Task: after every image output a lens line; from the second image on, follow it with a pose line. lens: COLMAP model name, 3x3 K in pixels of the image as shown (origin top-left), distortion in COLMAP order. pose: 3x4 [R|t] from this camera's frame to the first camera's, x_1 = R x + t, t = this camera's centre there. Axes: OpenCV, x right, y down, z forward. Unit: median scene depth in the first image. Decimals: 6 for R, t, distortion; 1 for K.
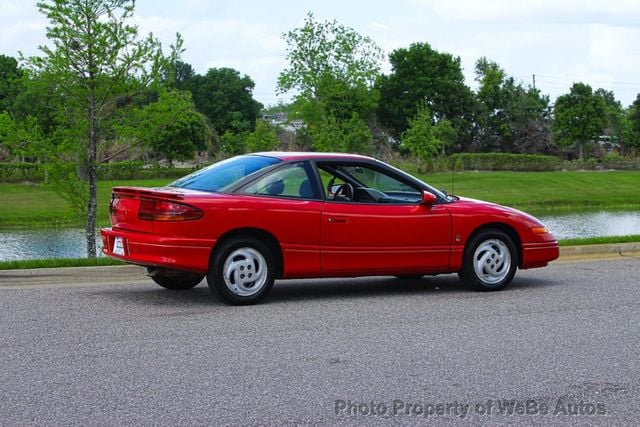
lens RADIAL K [[1668.5, 0, 319.3], [0, 1668.5, 212.7], [0, 0, 1]] dist [-0.341909, -0.693368]
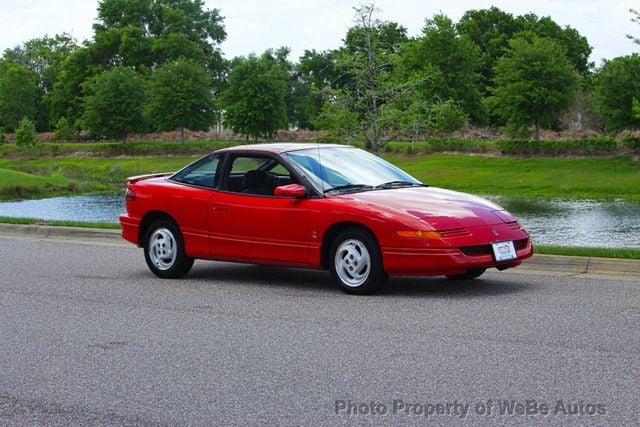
lens RADIAL K [[1668.5, 0, 319.3], [0, 1668.5, 212.7], [0, 0, 1]] dist [-0.341909, -0.693368]
pose [[0.341288, 0.057003, -0.938229, 0.991891], [-0.028751, 0.998325, 0.050196, -0.046864], [0.939519, 0.009844, 0.342355, 0.649902]]
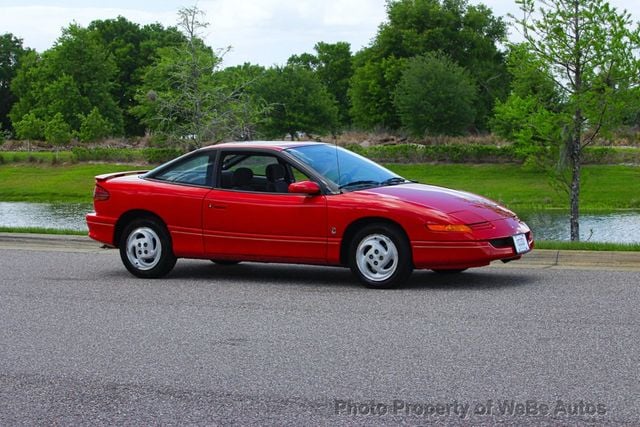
lens RADIAL K [[1668.5, 0, 319.3], [0, 1668.5, 212.7], [0, 0, 1]] dist [-0.341909, -0.693368]
pose [[0.567145, 0.045888, -0.822339, 0.876577], [-0.028872, 0.998941, 0.035831, -0.030304], [0.823112, 0.003421, 0.567869, 0.419946]]
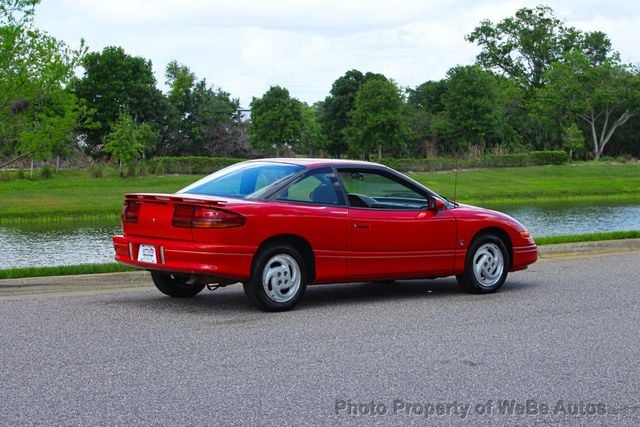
lens RADIAL K [[1668.5, 0, 319.3], [0, 1668.5, 212.7], [0, 0, 1]] dist [-0.341909, -0.693368]
pose [[0.978421, -0.006361, 0.206521, -0.211601], [0.006752, 0.999977, -0.001186, -0.002522], [-0.206509, 0.002555, 0.978441, 0.008847]]
